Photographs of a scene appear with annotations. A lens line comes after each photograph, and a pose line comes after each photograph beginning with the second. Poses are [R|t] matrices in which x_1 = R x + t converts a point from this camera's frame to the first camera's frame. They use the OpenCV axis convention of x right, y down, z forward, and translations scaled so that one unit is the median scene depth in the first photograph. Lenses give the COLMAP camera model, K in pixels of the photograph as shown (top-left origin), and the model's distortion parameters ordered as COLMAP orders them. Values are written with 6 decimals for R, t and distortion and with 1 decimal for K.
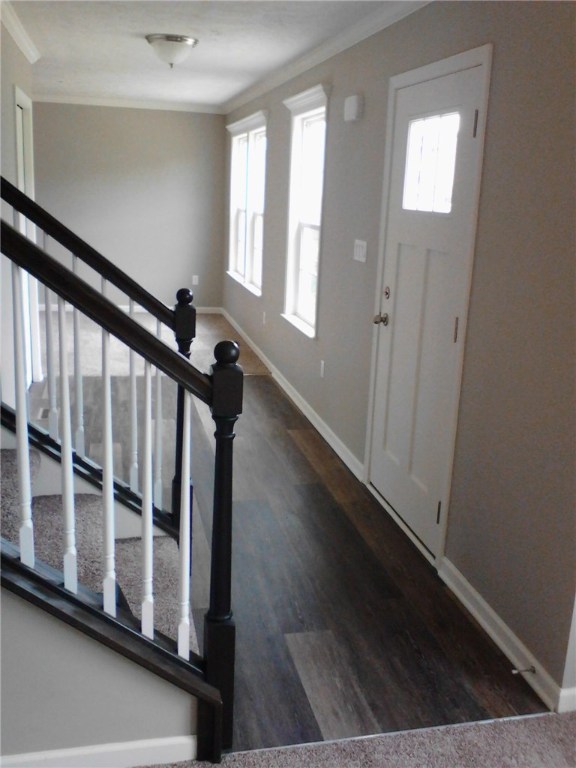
lens RADIAL K [[770.1, 0, 288.0], [0, 770.1, 384.0], [0, 0, 1]] dist [-0.073983, 0.015166]
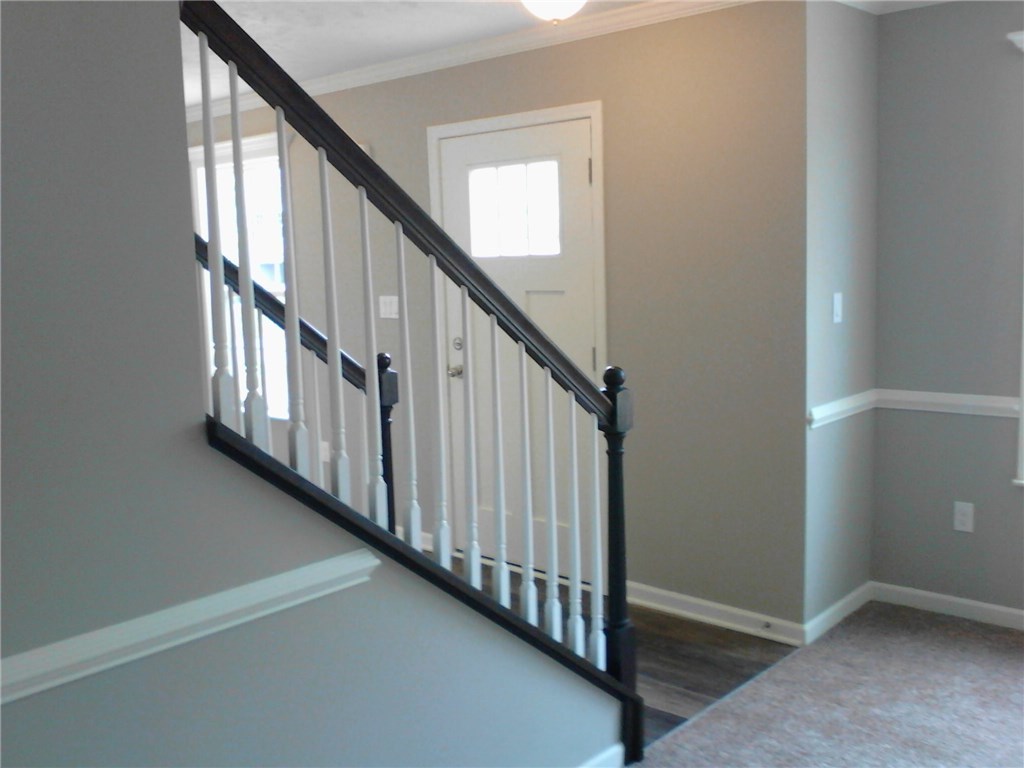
lens RADIAL K [[1026.8, 0, 512.0], [0, 1026.8, 384.0], [0, 0, 1]] dist [-0.073983, 0.015166]
pose [[0.824349, -0.151768, 0.545358, -0.804026], [0.209365, 0.976818, -0.044631, 0.002999], [-0.525942, 0.150971, 0.837014, -0.162709]]
